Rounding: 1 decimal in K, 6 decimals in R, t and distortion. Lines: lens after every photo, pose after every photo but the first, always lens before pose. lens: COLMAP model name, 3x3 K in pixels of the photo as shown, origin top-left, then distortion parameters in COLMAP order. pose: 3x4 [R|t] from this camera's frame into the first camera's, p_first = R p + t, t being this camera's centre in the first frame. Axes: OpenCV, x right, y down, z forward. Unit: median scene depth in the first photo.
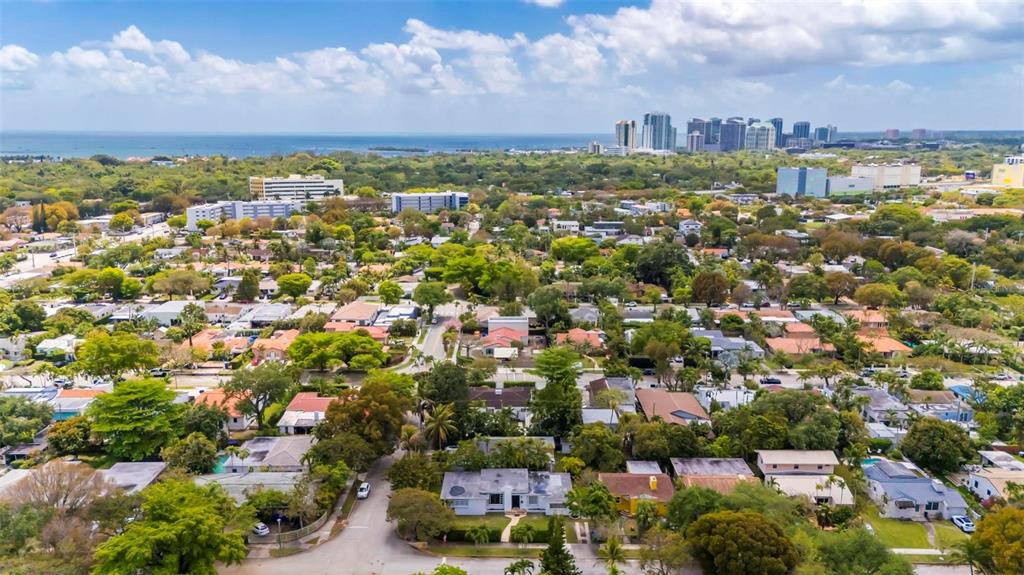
lens RADIAL K [[770.6, 0, 512.0], [0, 770.6, 287.5], [0, 0, 1]] dist [0.049725, -0.007547]
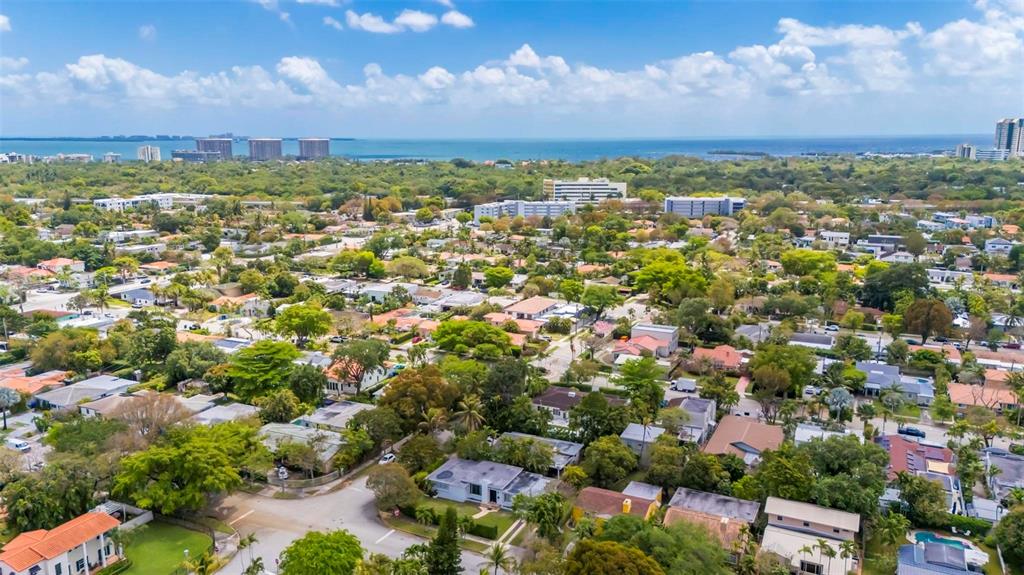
lens RADIAL K [[756.9, 0, 512.0], [0, 756.9, 287.5], [0, 0, 1]] dist [0.073541, -0.037820]
pose [[0.899510, 0.082131, -0.429111, 0.126311], [-0.083115, 0.996404, 0.016483, -0.005257], [0.428922, 0.020839, 0.903101, 0.025940]]
